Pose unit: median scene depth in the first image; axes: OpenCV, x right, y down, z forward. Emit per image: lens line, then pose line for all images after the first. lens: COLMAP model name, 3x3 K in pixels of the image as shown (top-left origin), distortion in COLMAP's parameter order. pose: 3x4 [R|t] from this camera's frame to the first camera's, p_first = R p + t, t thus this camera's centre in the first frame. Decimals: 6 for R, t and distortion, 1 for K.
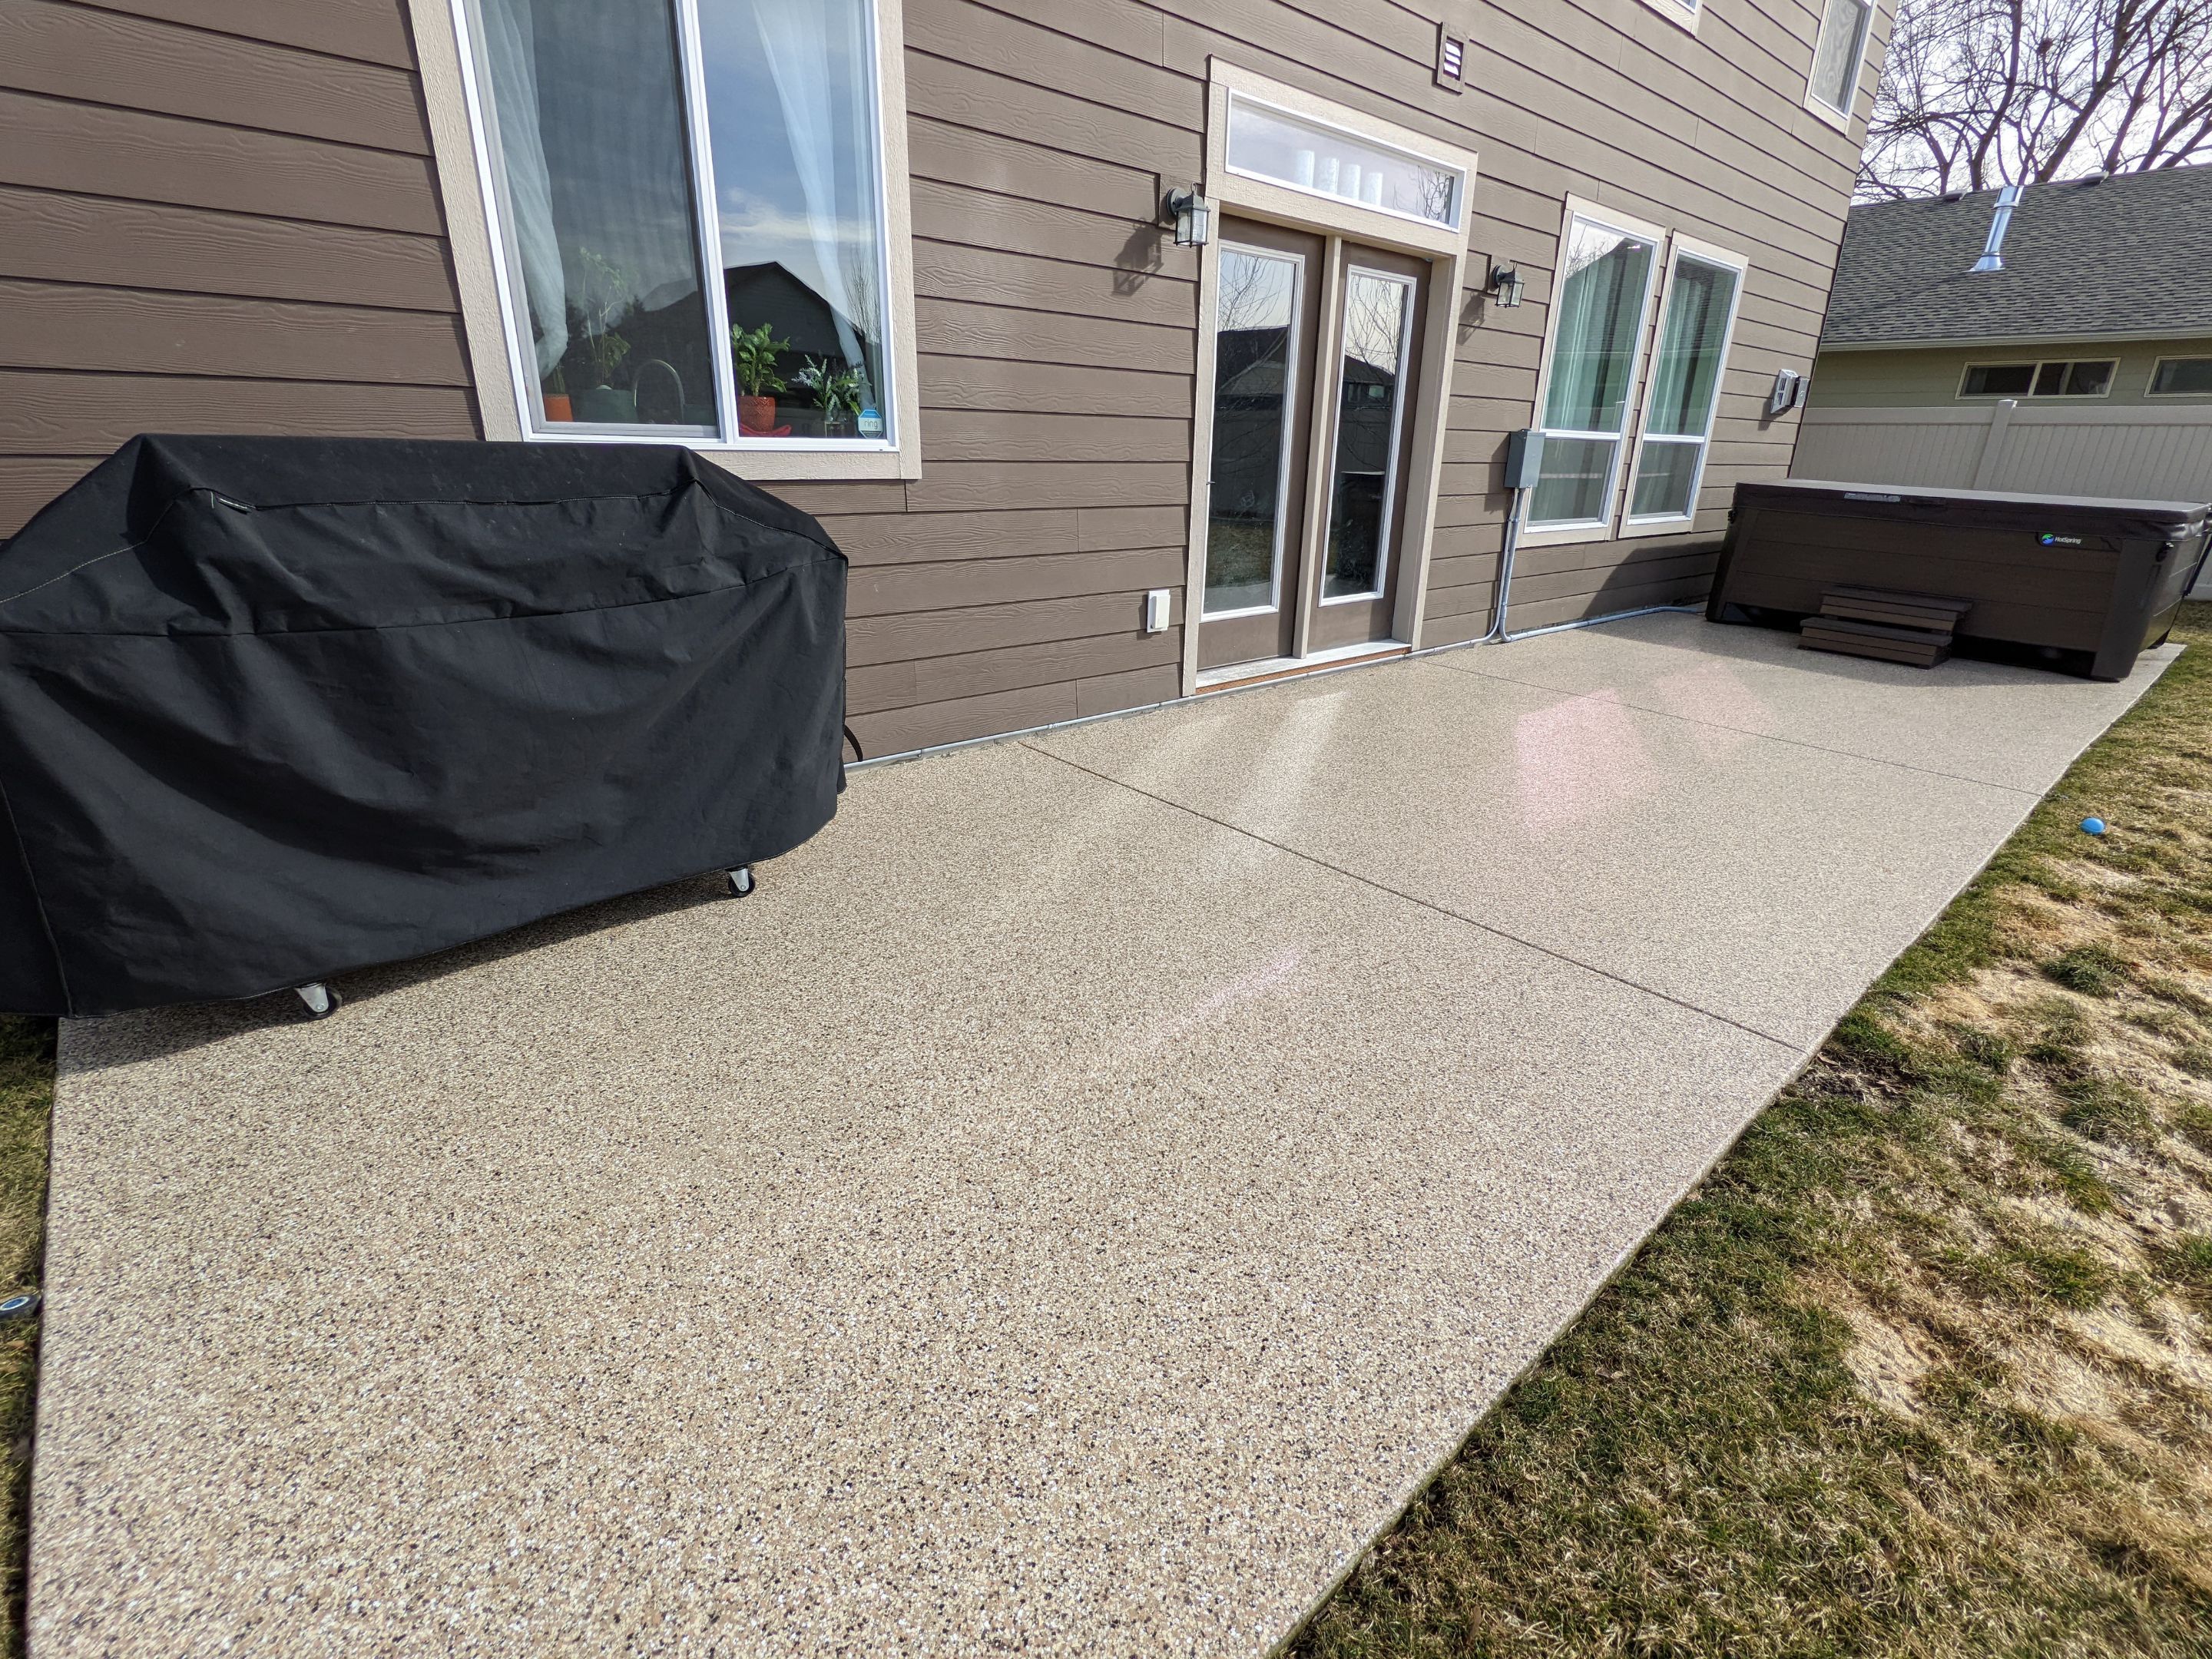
lens RADIAL K [[1038.6, 0, 1102.2], [0, 1038.6, 830.7], [0, 0, 1]] dist [0.003628, 0.001848]
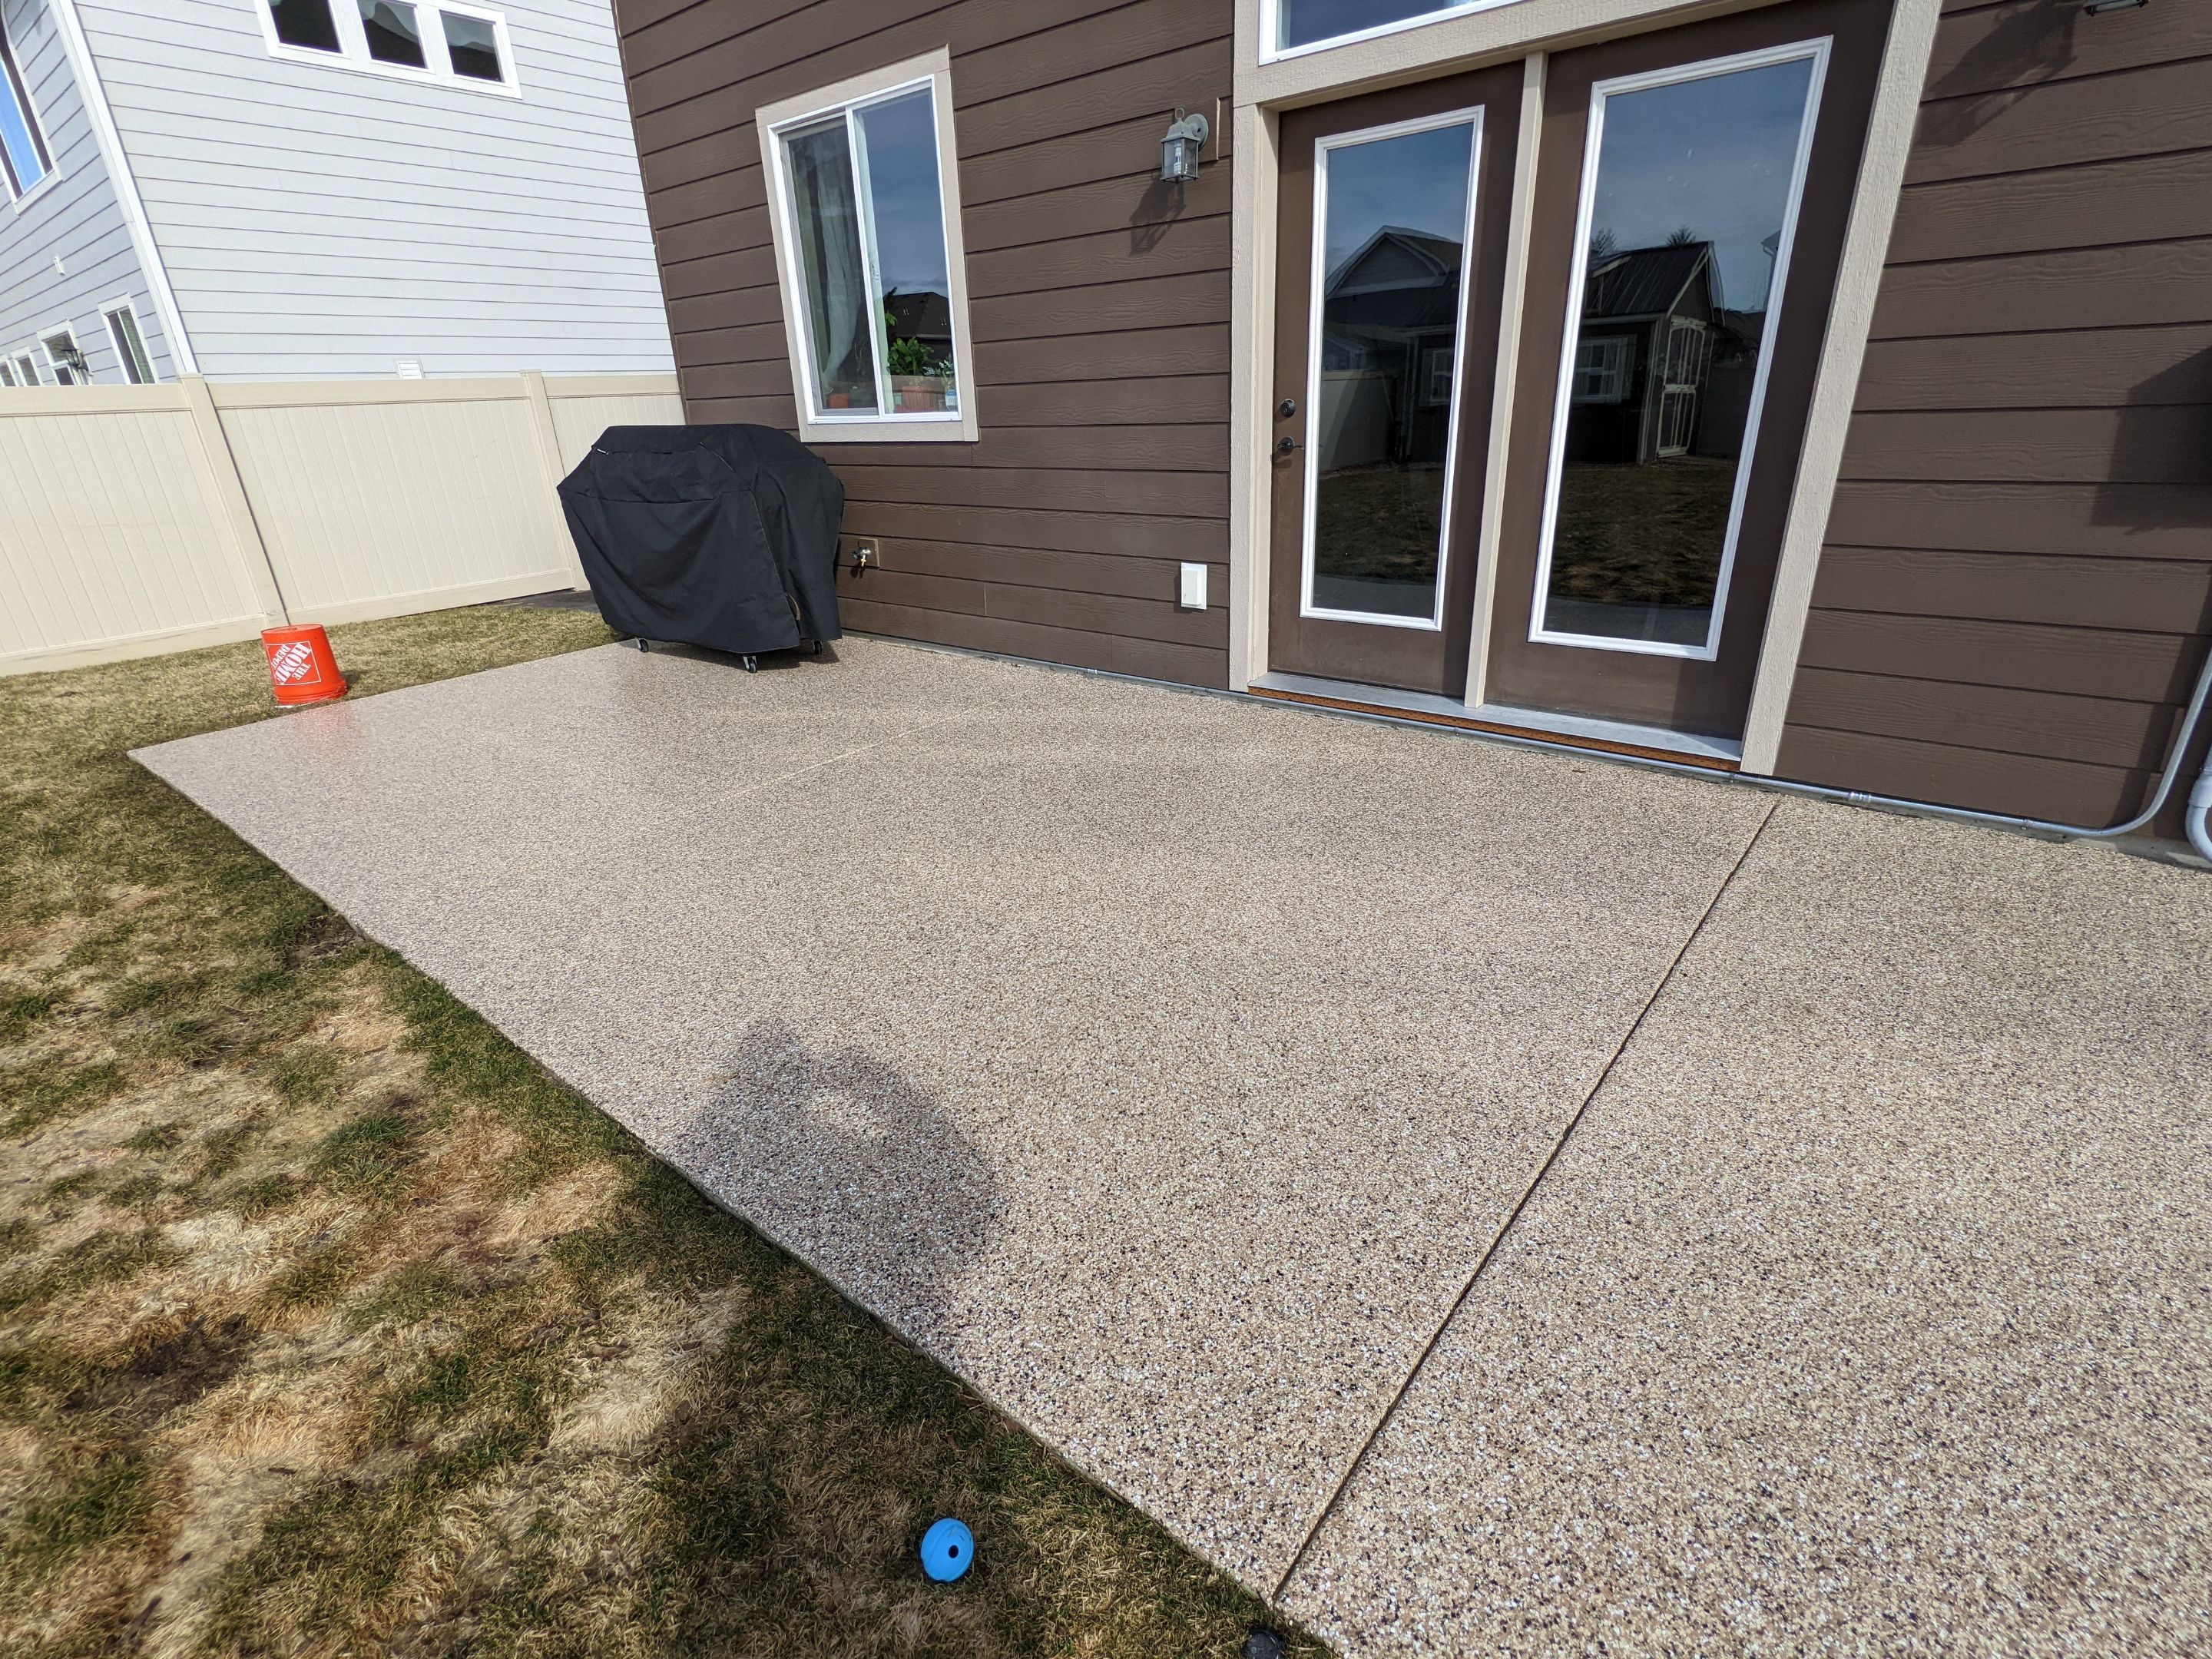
lens RADIAL K [[1038.6, 0, 1121.3], [0, 1038.6, 820.1], [0, 0, 1]] dist [0.003628, 0.001848]
pose [[0.175489, 0.350578, -0.919945, 1.820273], [-0.309305, 0.906763, 0.286551, -0.503520], [0.934631, 0.234257, 0.267562, 1.394807]]
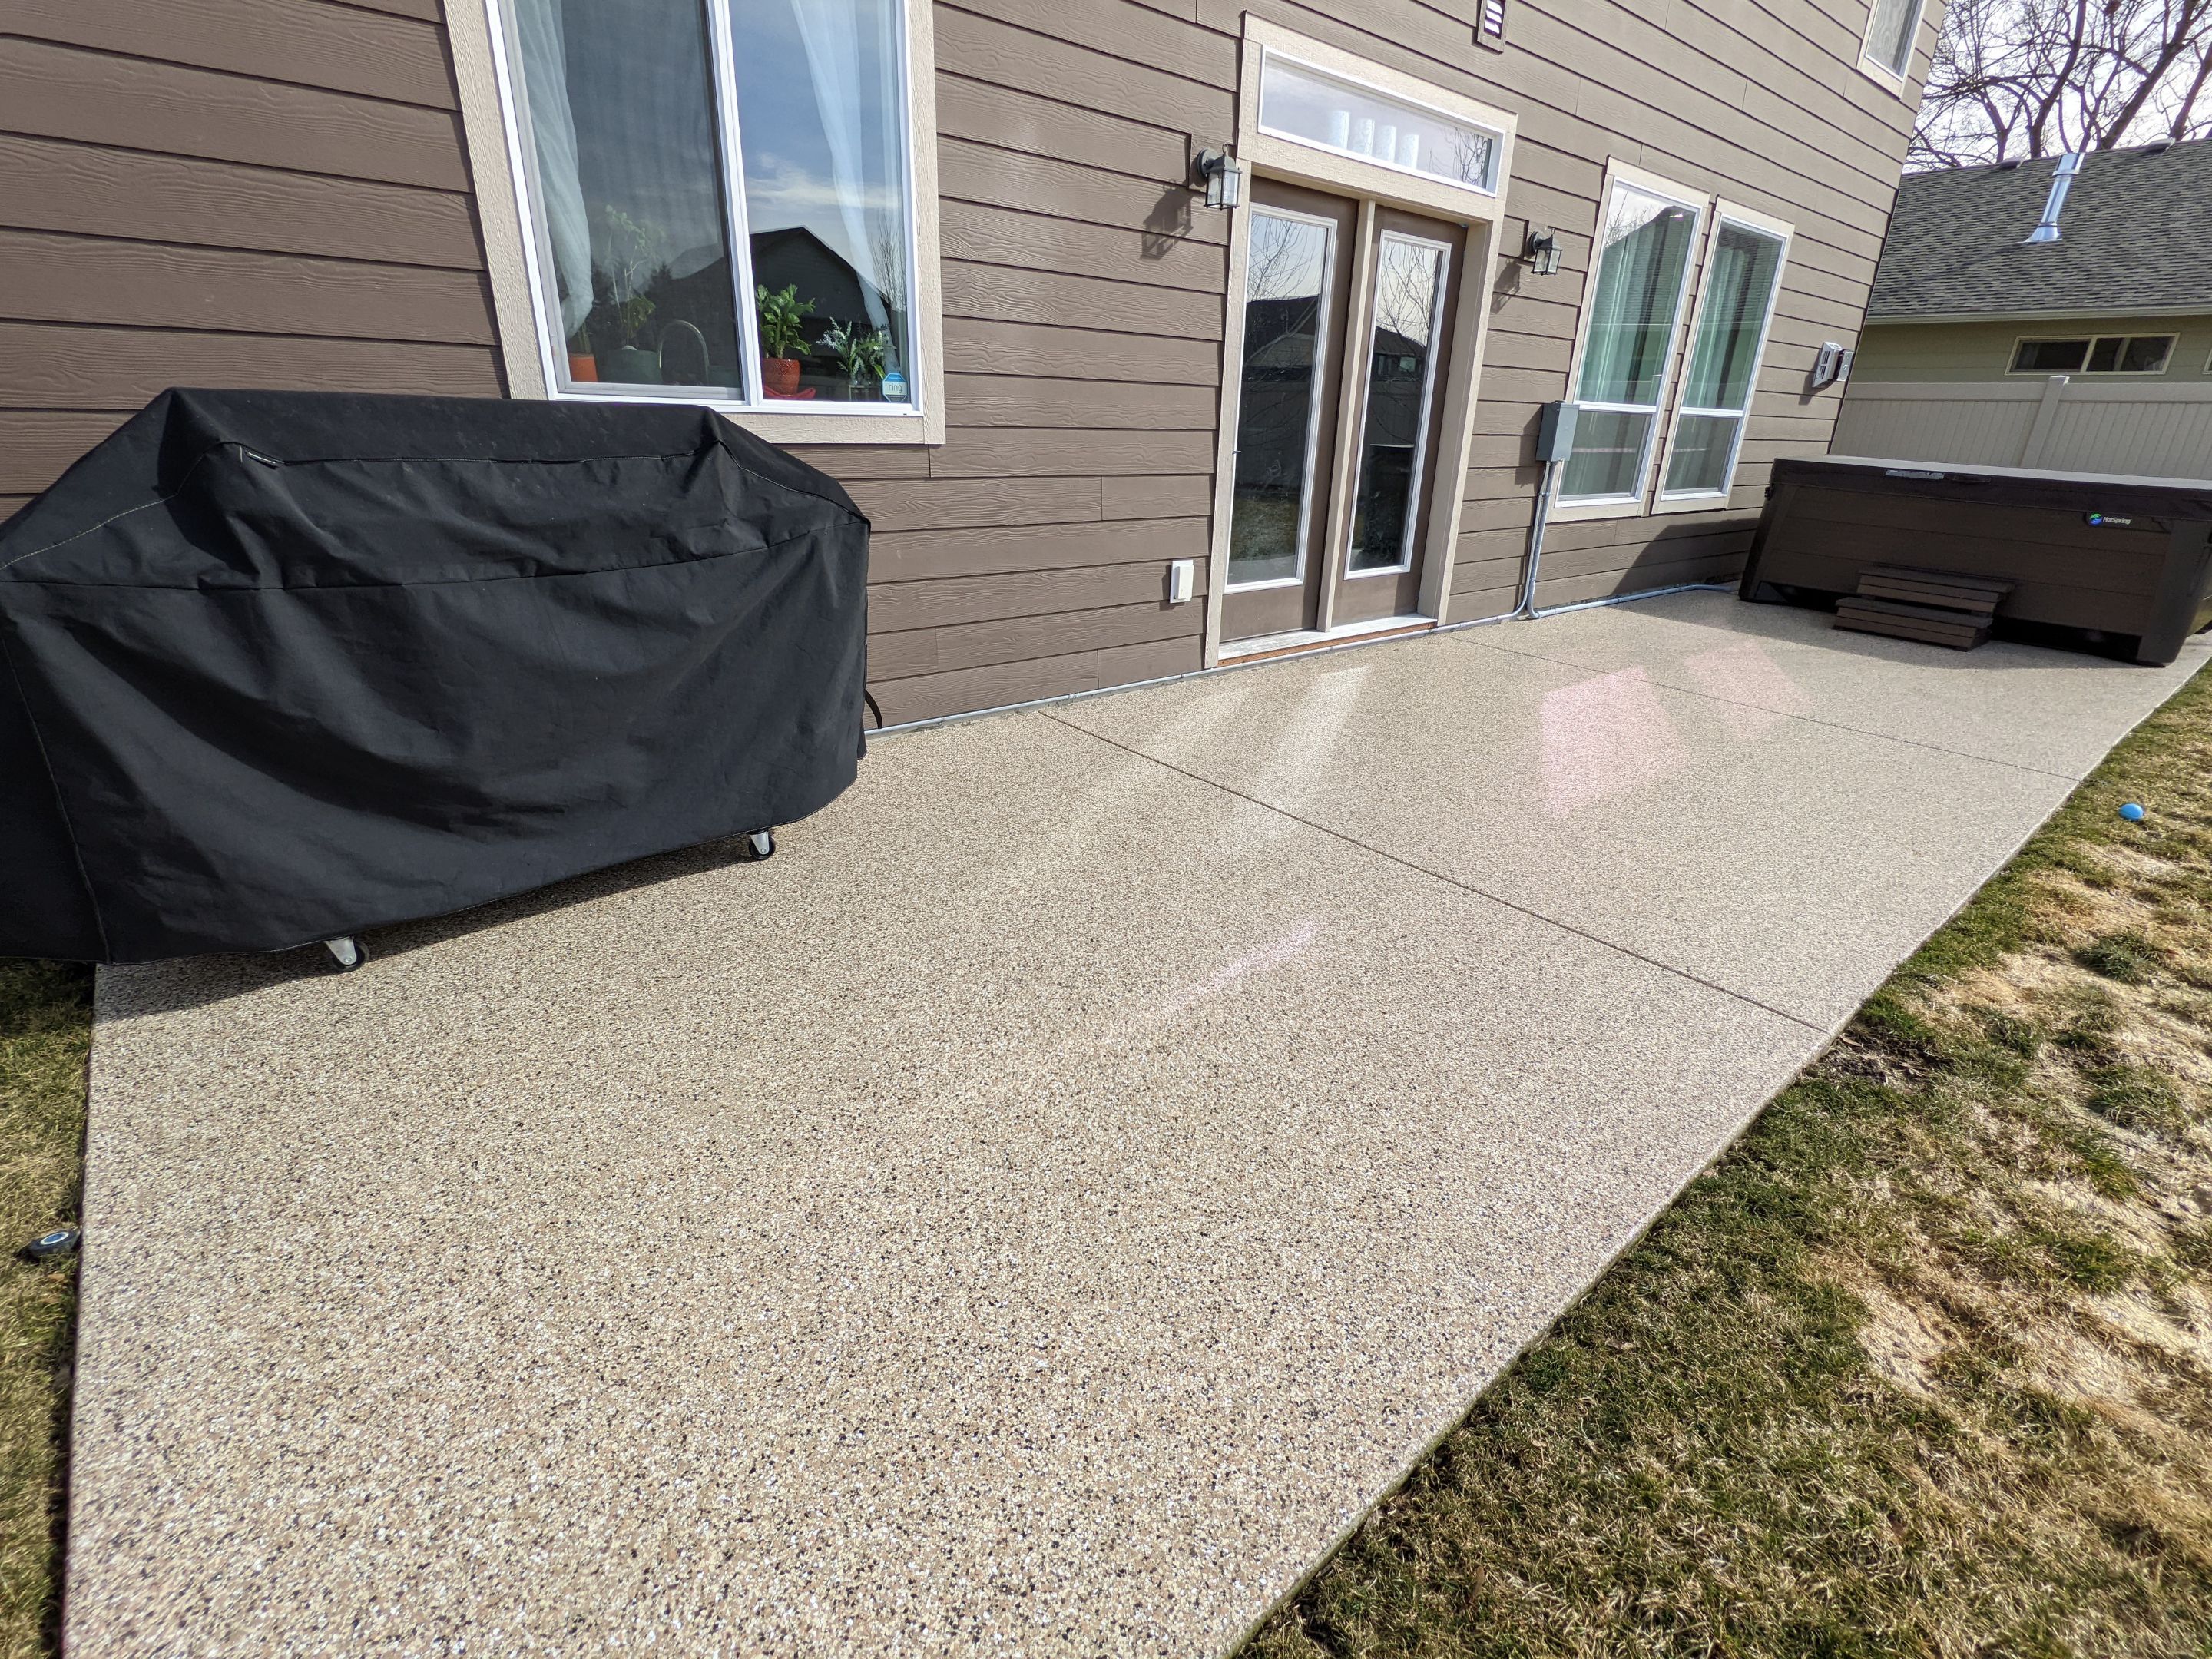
lens RADIAL K [[1038.6, 0, 1102.4], [0, 1038.6, 829.9], [0, 0, 1]] dist [0.003628, 0.001848]
pose [[0.999703, 0.016398, -0.018034, 0.000296], [-0.015971, 0.999594, 0.023589, 0.006191], [0.018414, -0.023294, 0.999559, 0.001490]]
